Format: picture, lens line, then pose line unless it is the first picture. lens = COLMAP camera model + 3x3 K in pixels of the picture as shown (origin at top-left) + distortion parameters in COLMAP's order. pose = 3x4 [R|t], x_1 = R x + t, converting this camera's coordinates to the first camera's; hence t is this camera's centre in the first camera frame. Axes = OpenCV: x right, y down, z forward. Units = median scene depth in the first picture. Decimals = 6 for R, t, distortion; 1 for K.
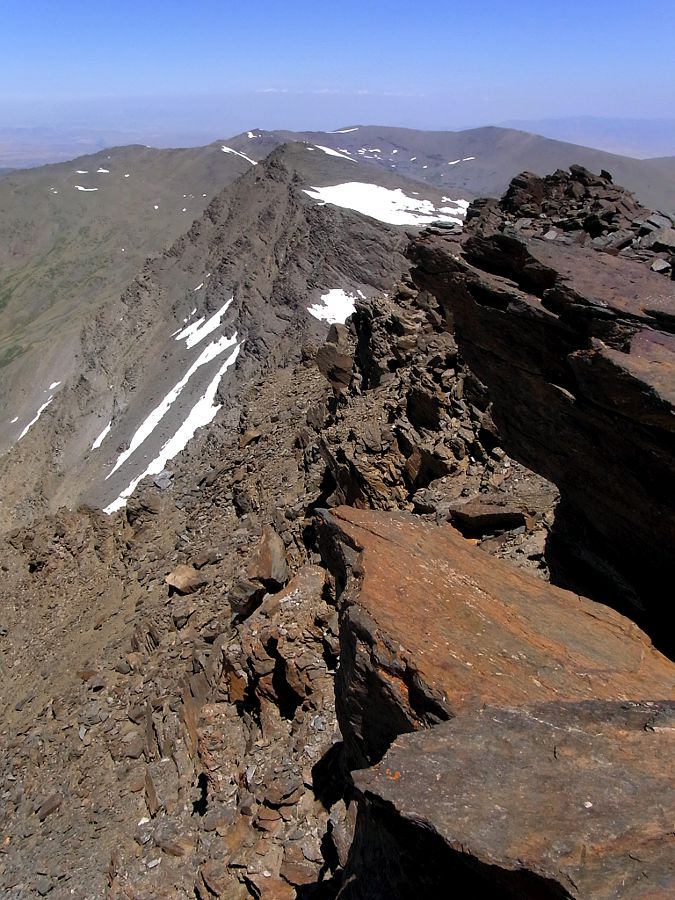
lens RADIAL K [[730.8, 0, 311.8], [0, 730.8, 398.4], [0, 0, 1]] dist [-0.050941, -0.008164]
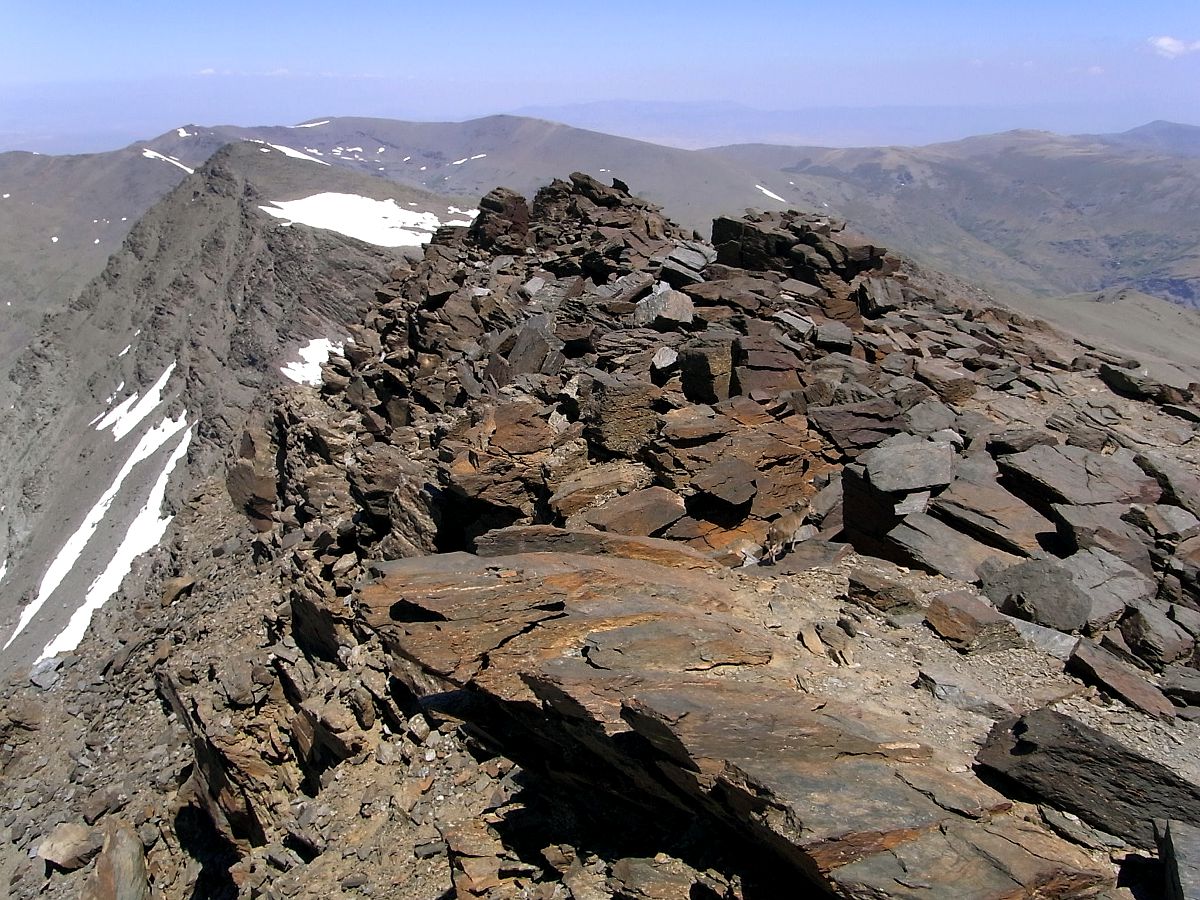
lens RADIAL K [[979.8, 0, 601.1], [0, 979.8, 497.9], [0, 0, 1]] dist [-0.188090, 0.152901]
pose [[0.949299, -0.113446, 0.293193, 0.064607], [0.106381, 0.993521, 0.039986, -0.037598], [-0.295830, -0.006768, 0.955217, 0.086902]]
